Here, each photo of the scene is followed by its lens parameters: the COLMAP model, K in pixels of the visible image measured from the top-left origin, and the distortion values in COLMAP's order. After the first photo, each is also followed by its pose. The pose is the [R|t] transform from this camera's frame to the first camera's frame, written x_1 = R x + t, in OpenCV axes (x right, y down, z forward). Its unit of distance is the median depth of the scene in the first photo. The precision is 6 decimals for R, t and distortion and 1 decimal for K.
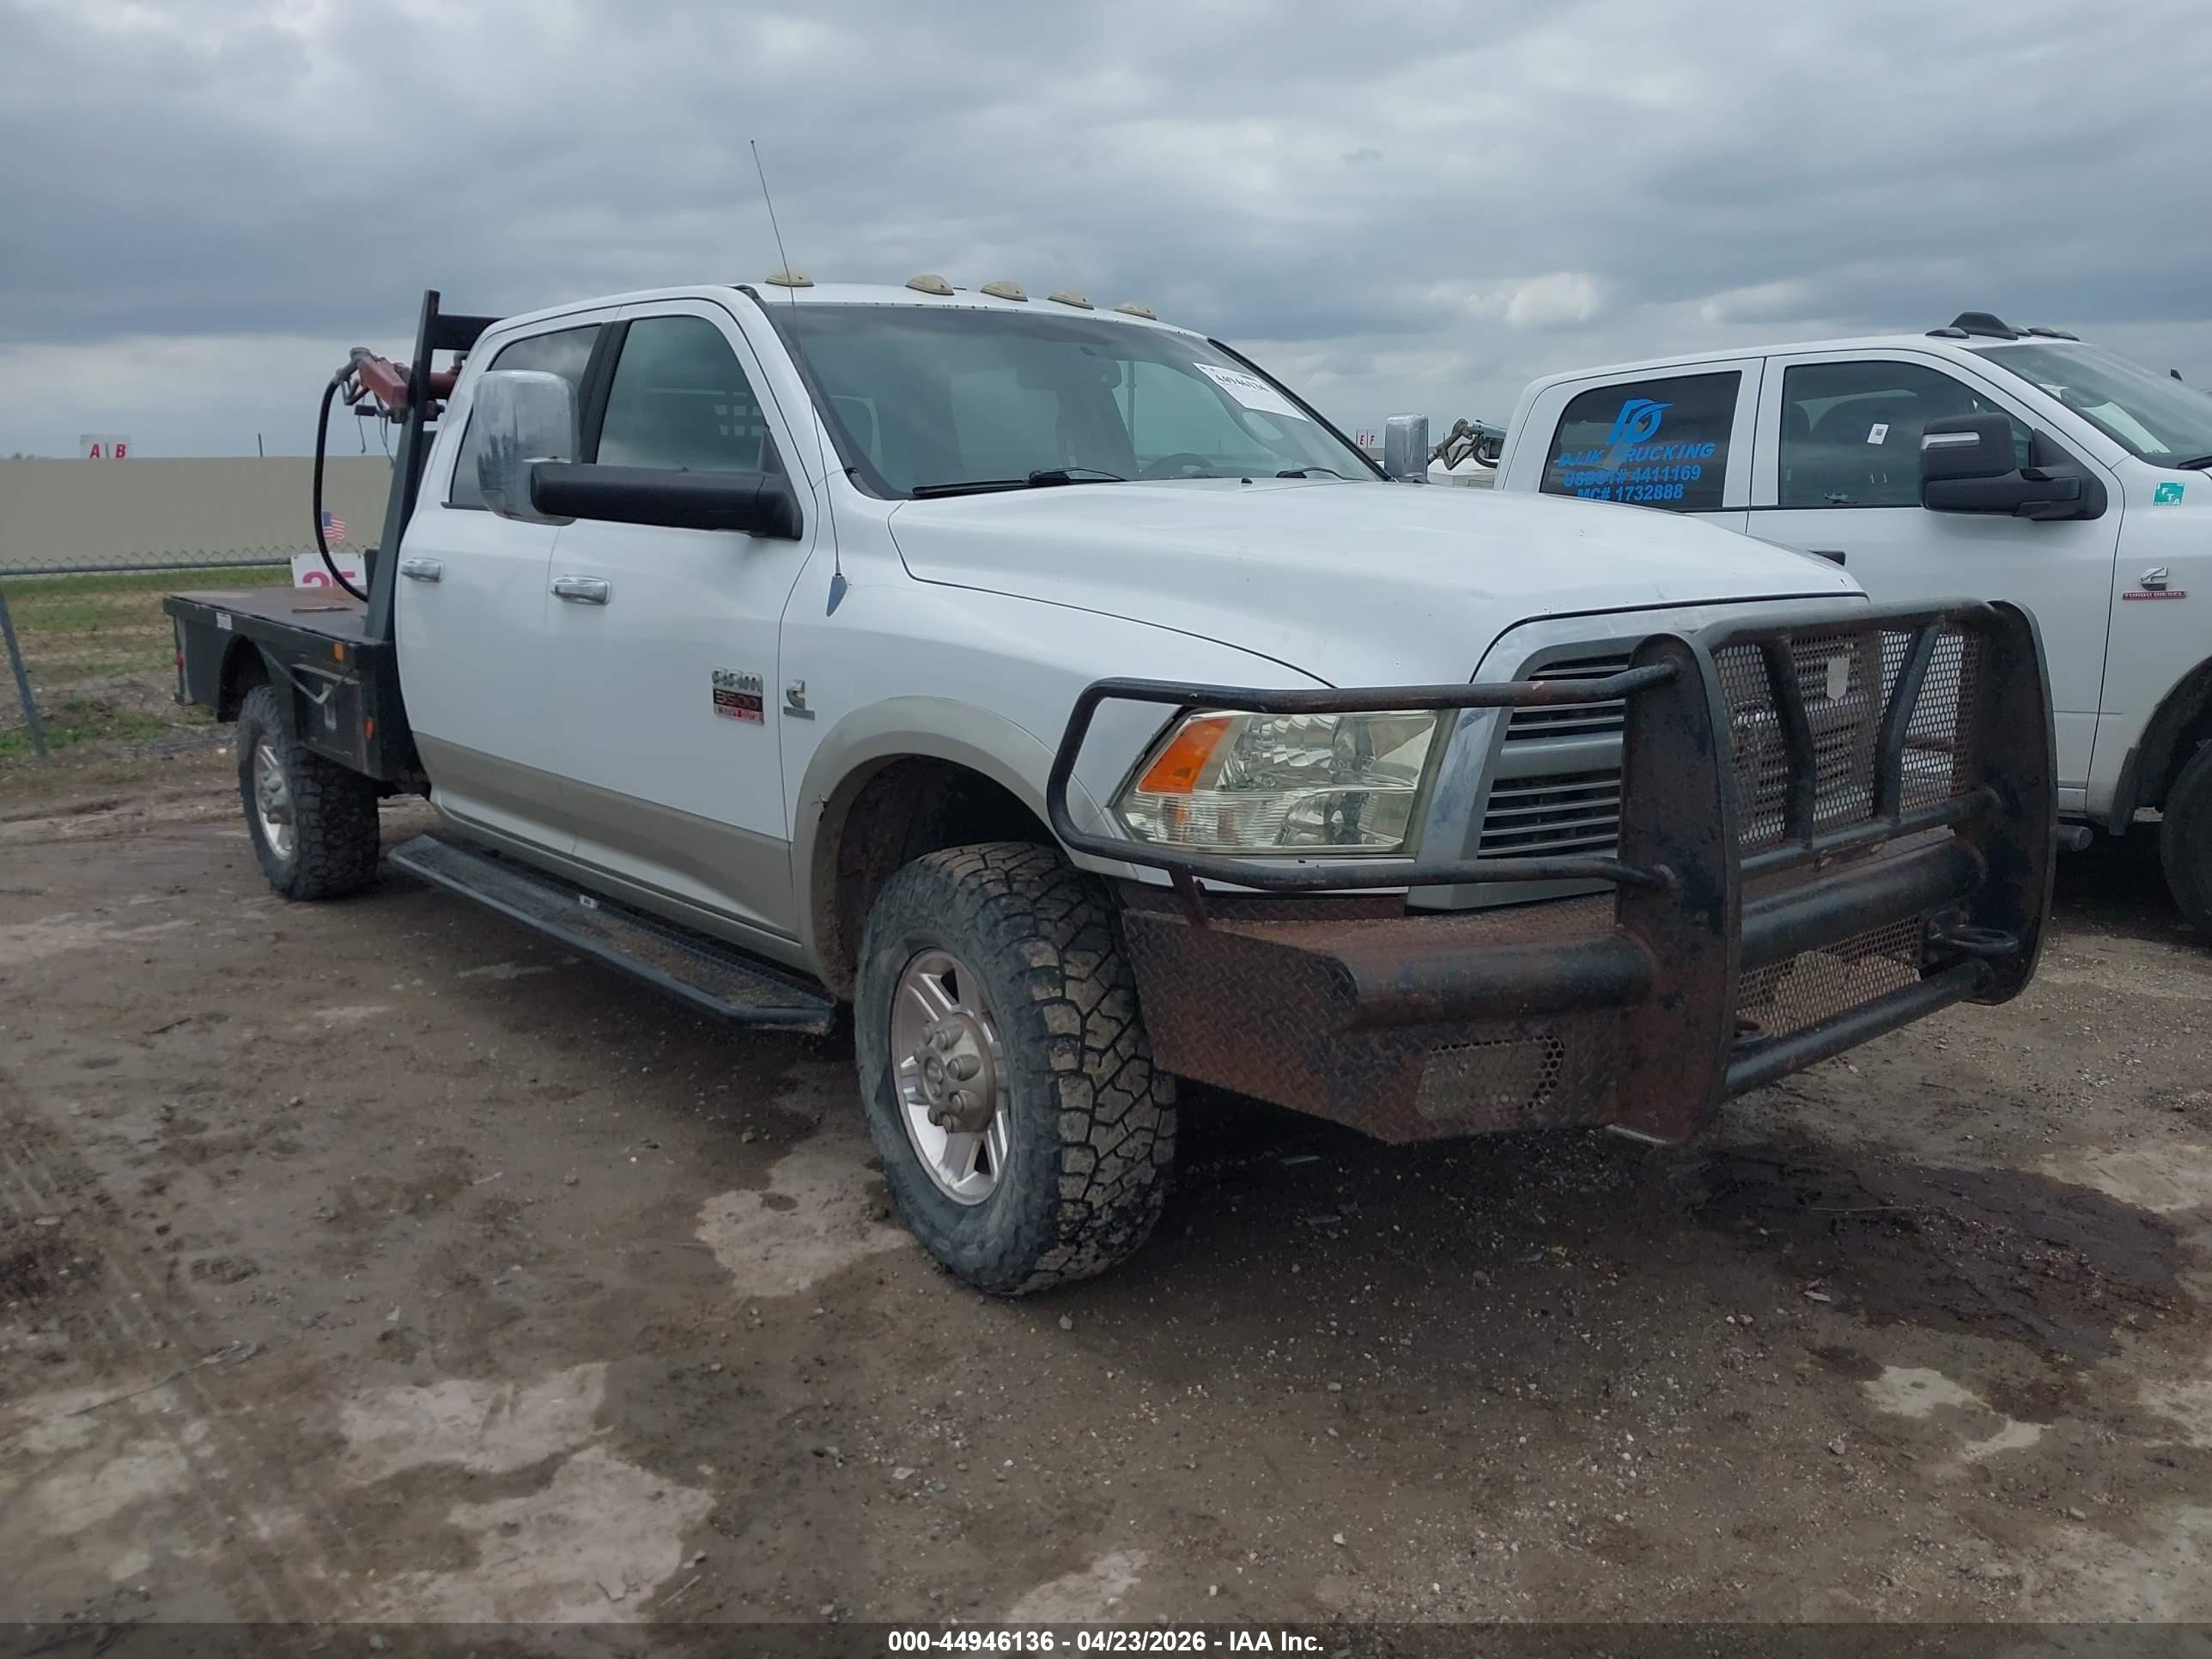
lens RADIAL K [[1741.0, 0, 1108.0], [0, 1741.0, 873.2], [0, 0, 1]] dist [0.053935, -0.012618]
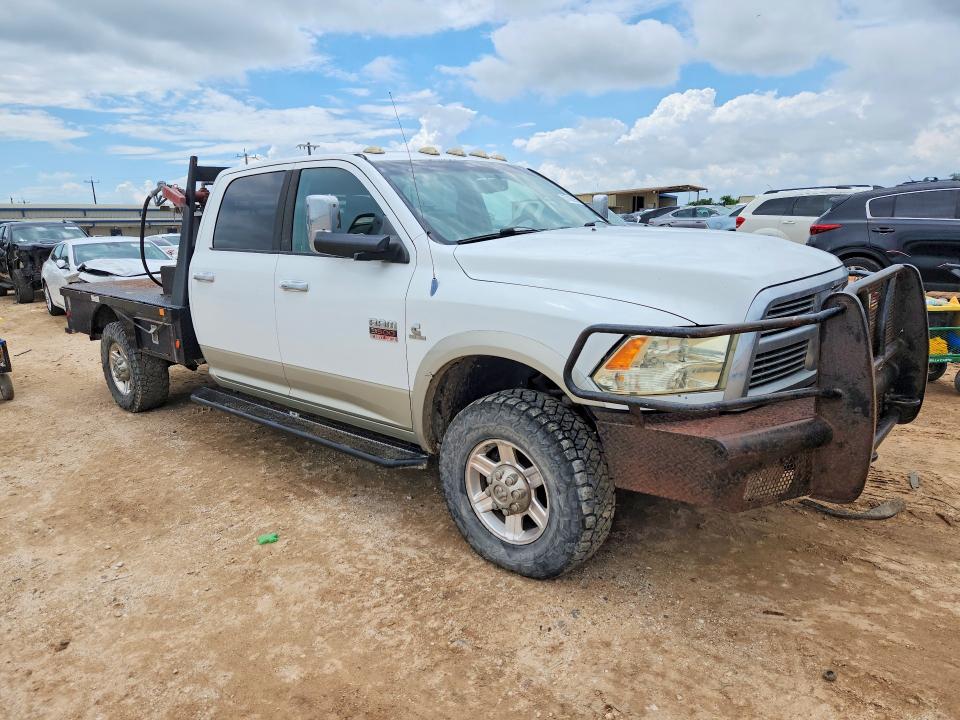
lens RADIAL K [[640.8, 0, 471.9], [0, 640.8, 363.7], [0, 0, 1]] dist [0.057390, -0.031165]
pose [[0.988556, -0.065040, 0.136116, -0.214174], [0.063352, 0.997852, 0.016695, -0.063321], [-0.136909, -0.007881, 0.990552, 0.124705]]
